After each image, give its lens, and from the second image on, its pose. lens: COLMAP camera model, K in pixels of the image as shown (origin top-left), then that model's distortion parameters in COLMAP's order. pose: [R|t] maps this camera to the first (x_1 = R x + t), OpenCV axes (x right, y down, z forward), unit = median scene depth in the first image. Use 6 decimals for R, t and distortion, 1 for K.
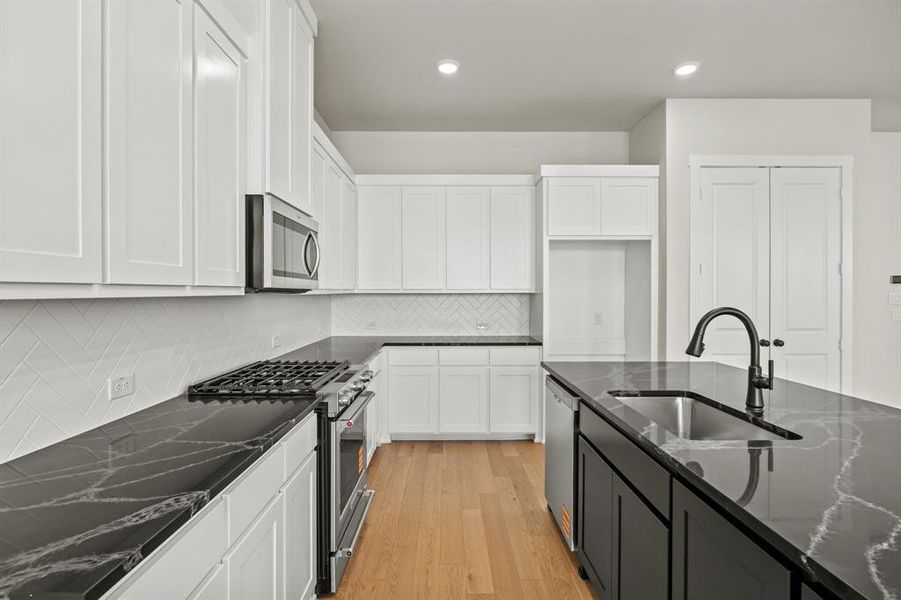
lens RADIAL K [[445.0, 0, 450.5], [0, 445.0, 300.0], [0, 0, 1]] dist [-0.001809, -0.000691]
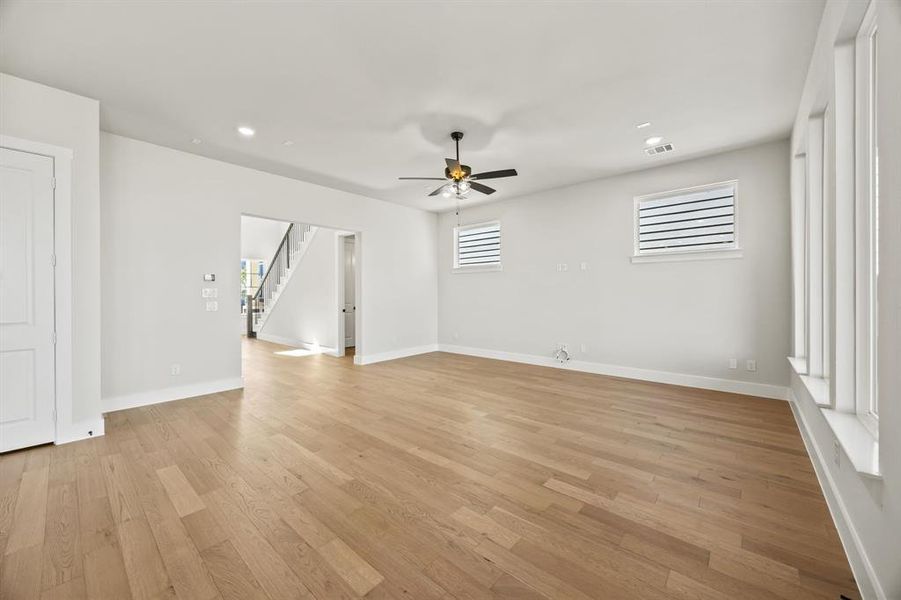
lens RADIAL K [[343.4, 0, 447.5], [0, 343.4, 294.9], [0, 0, 1]] dist [-0.000806, -0.000089]
pose [[0.661286, -0.000110, 0.750134, 0.889642], [0.015467, 0.999789, -0.013488, 0.029984], [-0.749975, 0.020521, 0.661148, -0.151194]]
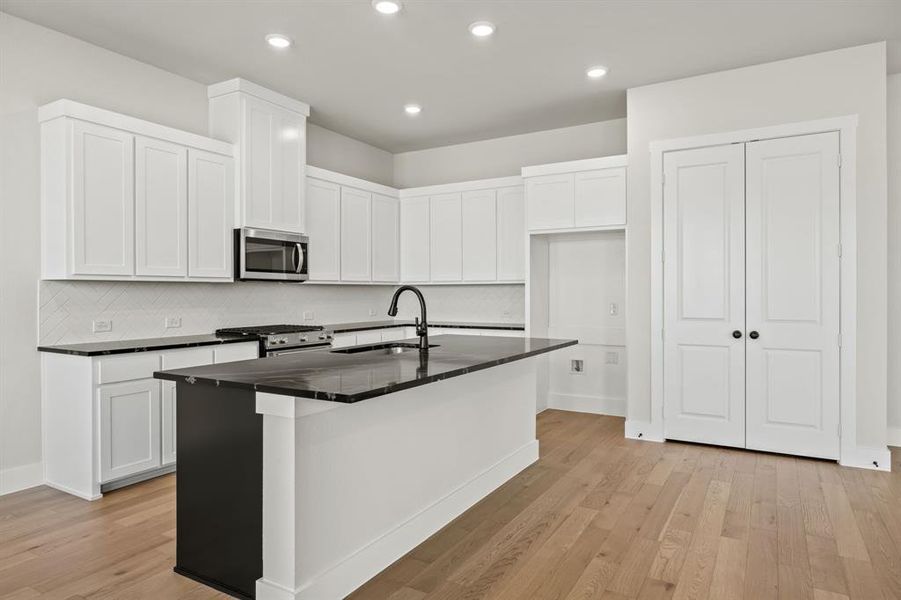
lens RADIAL K [[544.9, 0, 450.5], [0, 544.9, 295.2], [0, 0, 1]] dist [-0.003428, -0.000267]
pose [[0.862177, 0.001641, -0.506604, 0.768122], [-0.007199, 0.999933, -0.009014, 0.030008], [0.506556, 0.011419, 0.862132, -0.267979]]
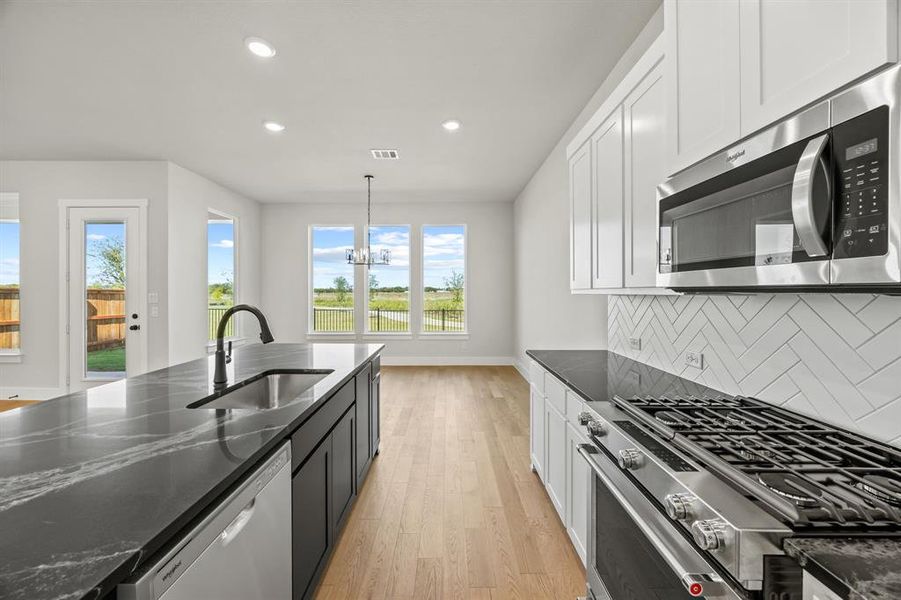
lens RADIAL K [[340.5, 0, 445.5], [0, 340.5, 296.2], [0, 0, 1]] dist [-0.009333, -0.000017]
pose [[-0.999994, 0.001454, 0.003195, 0.020764], [0.001540, 0.999635, 0.026957, -0.013517], [-0.003154, 0.026961, -0.999631, 0.869496]]
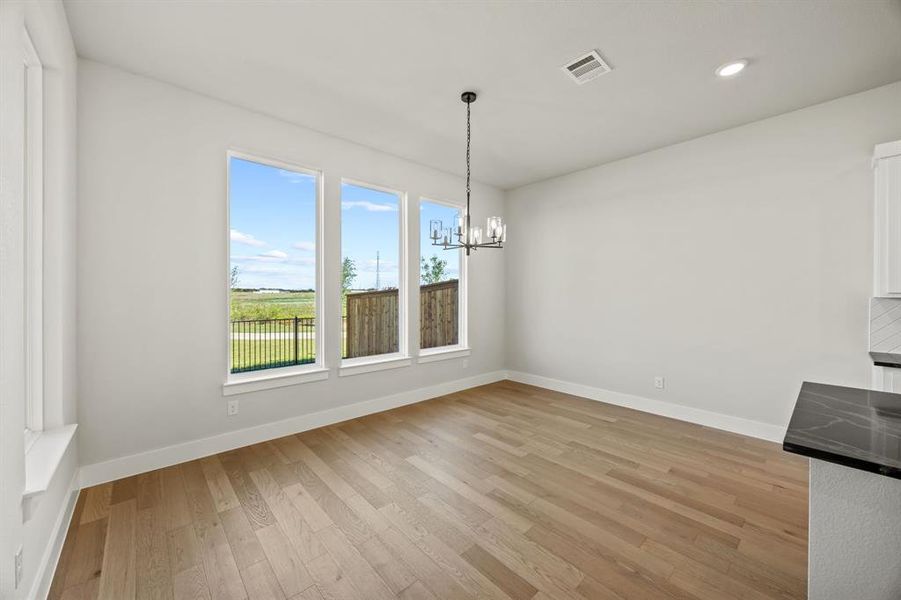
lens RADIAL K [[343.4, 0, 447.5], [0, 343.4, 294.9], [0, 0, 1]] dist [-0.000806, -0.000089]
pose [[-0.745614, 0.001538, -0.666377, 0.834971], [-0.011737, 0.999812, 0.015439, -0.005440], [0.666275, 0.019333, -0.745455, 0.121752]]
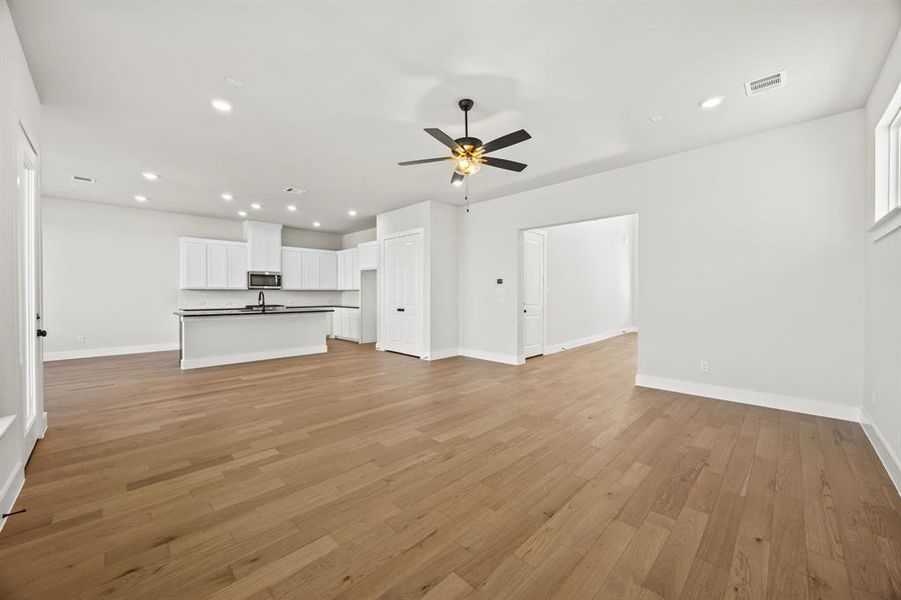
lens RADIAL K [[343.4, 0, 447.5], [0, 343.4, 294.9], [0, 0, 1]] dist [-0.000806, -0.000089]
pose [[0.708378, 0.005715, -0.705810, 2.217003], [-0.013713, 0.999890, -0.005667, 0.023414], [0.705700, 0.013694, 0.708378, -0.139860]]
